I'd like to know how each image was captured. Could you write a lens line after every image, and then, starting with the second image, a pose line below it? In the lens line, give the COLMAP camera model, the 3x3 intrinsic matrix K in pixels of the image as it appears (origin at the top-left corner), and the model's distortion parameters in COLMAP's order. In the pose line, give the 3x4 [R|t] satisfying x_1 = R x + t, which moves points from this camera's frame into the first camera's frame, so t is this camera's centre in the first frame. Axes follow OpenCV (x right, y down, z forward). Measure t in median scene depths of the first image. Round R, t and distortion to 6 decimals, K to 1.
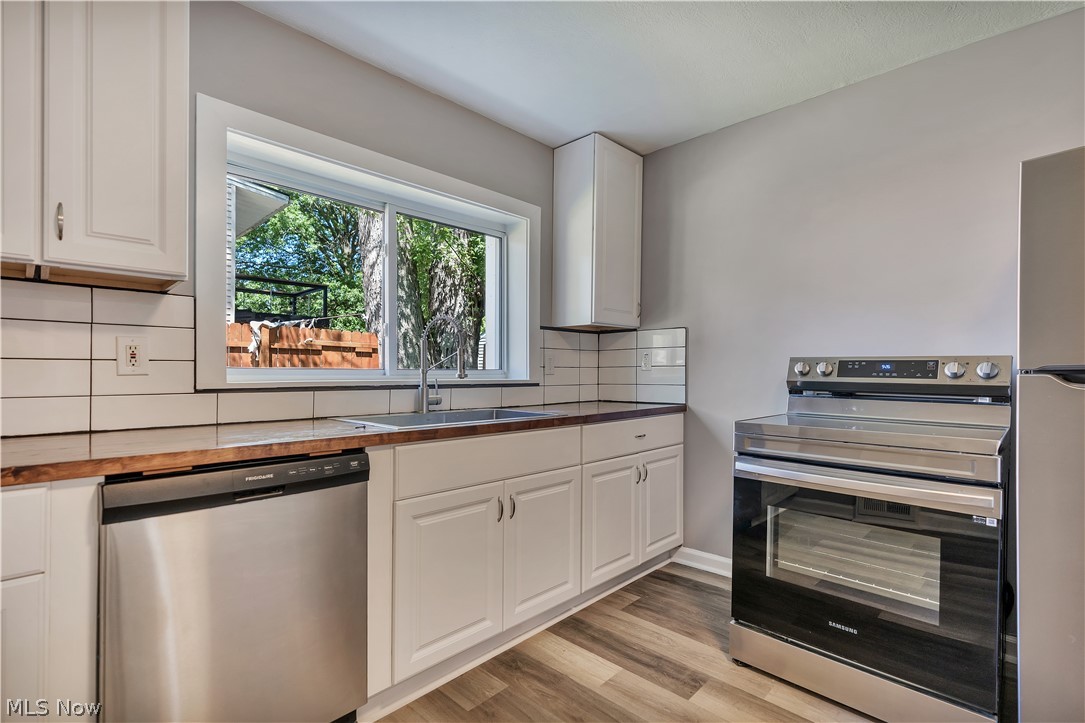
lens RADIAL K [[495.4, 0, 544.1], [0, 495.4, 358.2], [0, 0, 1]] dist [-0.001639, 0.000555]
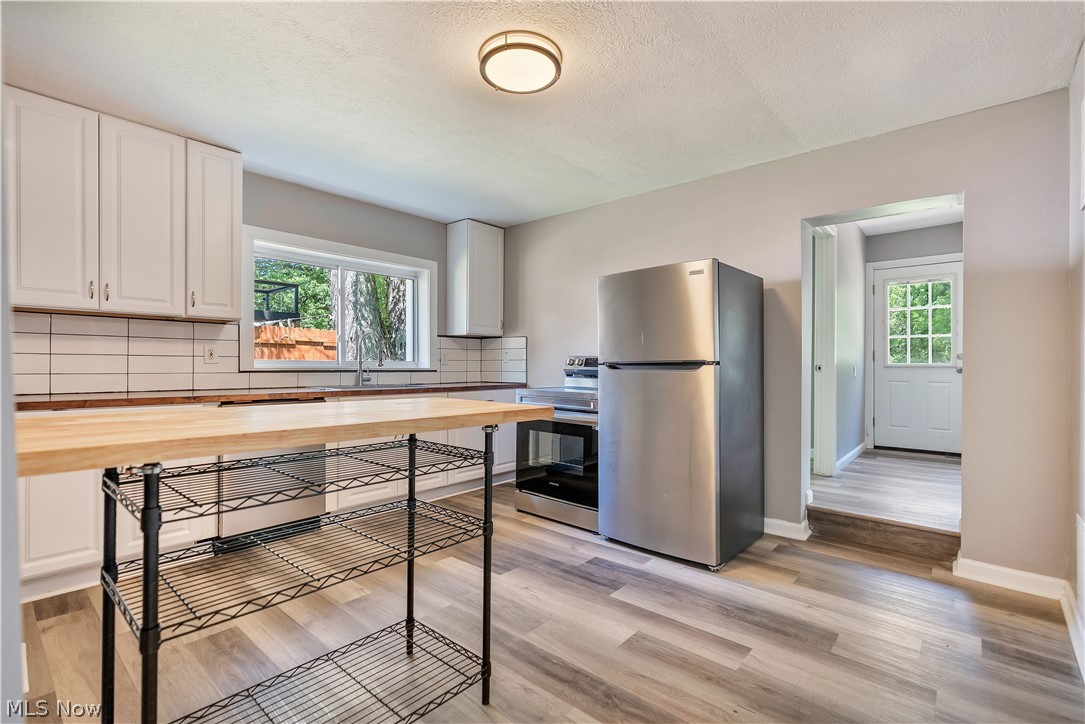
lens RADIAL K [[495.4, 0, 541.6], [0, 495.4, 365.1], [0, 0, 1]] dist [-0.001639, 0.000555]
pose [[0.998859, 0.006372, 0.047322, 0.249843], [-0.007930, 0.999430, 0.032813, -0.021109], [-0.047086, -0.033151, 0.998341, -0.623525]]
